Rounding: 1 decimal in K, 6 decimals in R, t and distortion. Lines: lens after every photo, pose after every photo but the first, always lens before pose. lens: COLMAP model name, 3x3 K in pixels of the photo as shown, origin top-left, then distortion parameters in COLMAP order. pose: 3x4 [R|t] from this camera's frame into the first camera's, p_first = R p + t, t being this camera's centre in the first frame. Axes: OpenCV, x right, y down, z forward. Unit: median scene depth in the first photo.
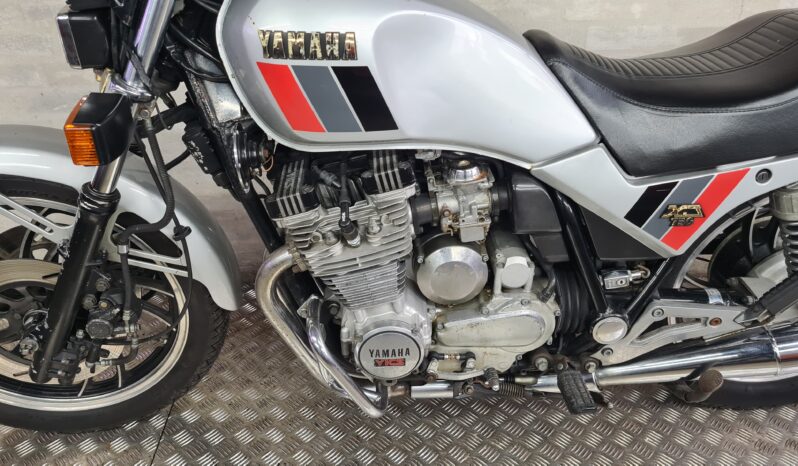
lens RADIAL K [[621.0, 0, 396.4], [0, 621.0, 226.0], [0, 0, 1]] dist [0.052196, -0.026907]
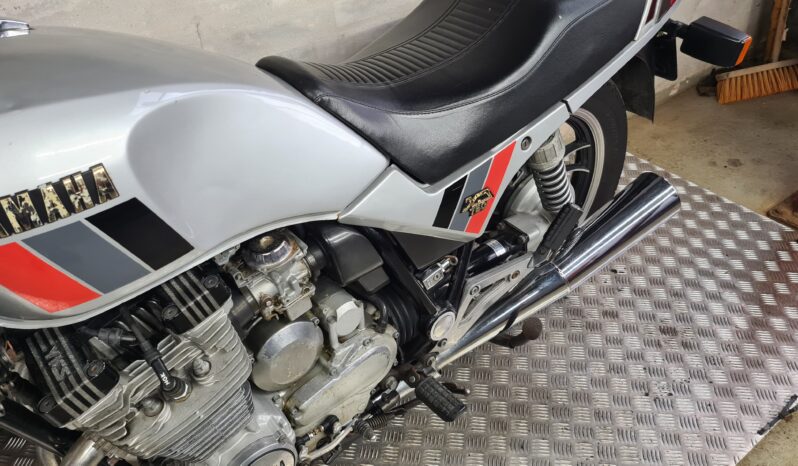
lens RADIAL K [[621.0, 0, 395.4], [0, 621.0, 228.0], [0, 0, 1]] dist [0.052196, -0.026907]
pose [[0.804784, -0.388437, 0.448819, -0.120336], [0.332251, 0.921381, 0.201657, -0.226856], [-0.491865, -0.013170, 0.870572, 0.183037]]
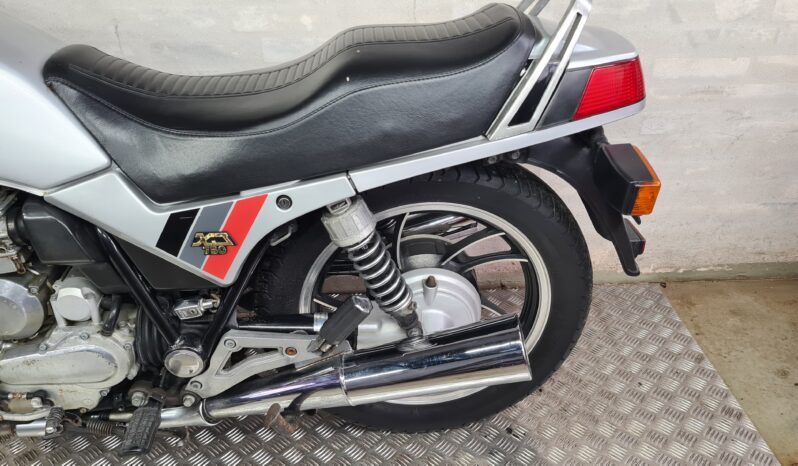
lens RADIAL K [[621.0, 0, 400.8], [0, 621.0, 224.4], [0, 0, 1]] dist [0.052196, -0.026907]
pose [[0.999557, -0.011506, 0.027447, 0.709432], [0.011554, 0.999932, -0.001617, -0.041012], [-0.027427, 0.001934, 0.999622, 0.051691]]
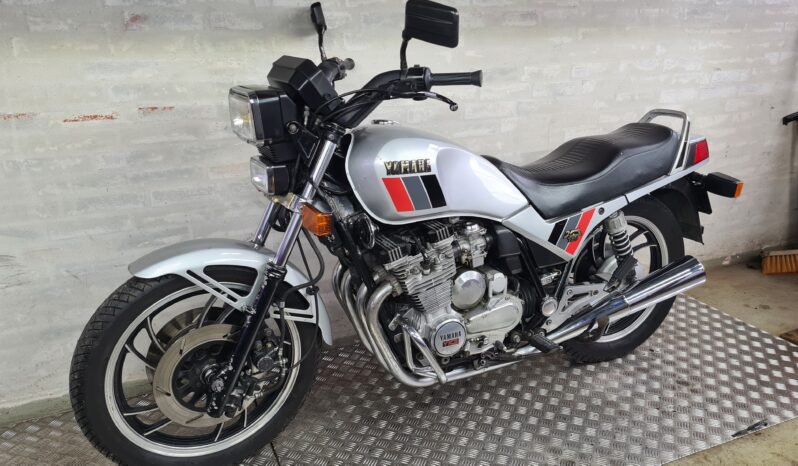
lens RADIAL K [[621.0, 0, 403.6], [0, 621.0, 225.3], [0, 0, 1]] dist [0.052196, -0.026907]
pose [[0.925741, -0.120572, 0.358422, -0.741058], [0.202491, 0.958528, -0.200554, 0.237915], [-0.319376, 0.258238, 0.911763, -0.636472]]
